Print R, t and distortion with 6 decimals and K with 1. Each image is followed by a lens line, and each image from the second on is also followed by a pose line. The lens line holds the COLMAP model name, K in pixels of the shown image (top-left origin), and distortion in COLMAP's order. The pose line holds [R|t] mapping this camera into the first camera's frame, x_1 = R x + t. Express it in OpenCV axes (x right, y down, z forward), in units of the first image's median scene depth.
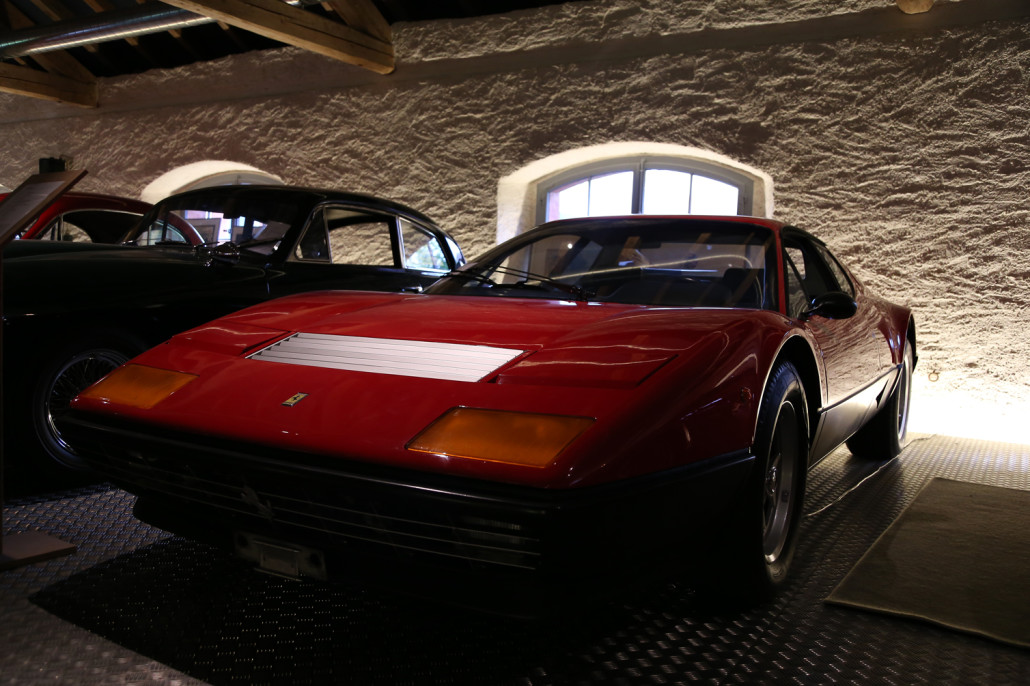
lens RADIAL K [[950.4, 0, 518.4], [0, 950.4, 342.6], [0, 0, 1]] dist [0.035799, 0.000000]
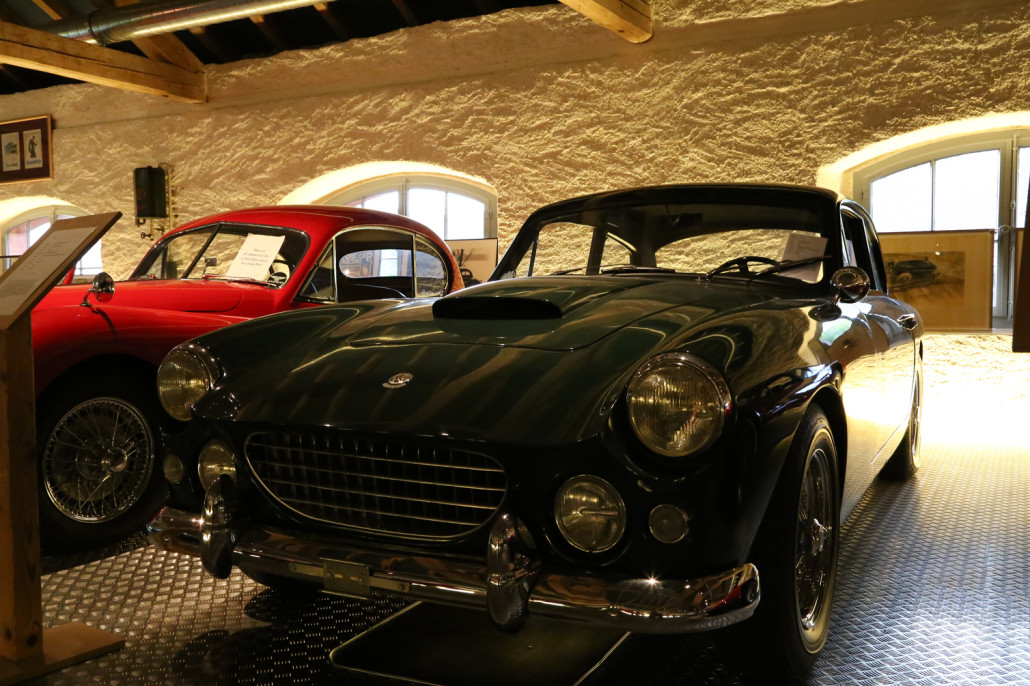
lens RADIAL K [[950.4, 0, 512.1], [0, 950.4, 344.4], [0, 0, 1]] dist [0.035799, 0.000000]
pose [[0.995170, -0.044782, 0.087360, -0.314843], [0.045553, 0.998938, -0.006843, -0.029621], [-0.086961, 0.010790, 0.996153, 0.215558]]
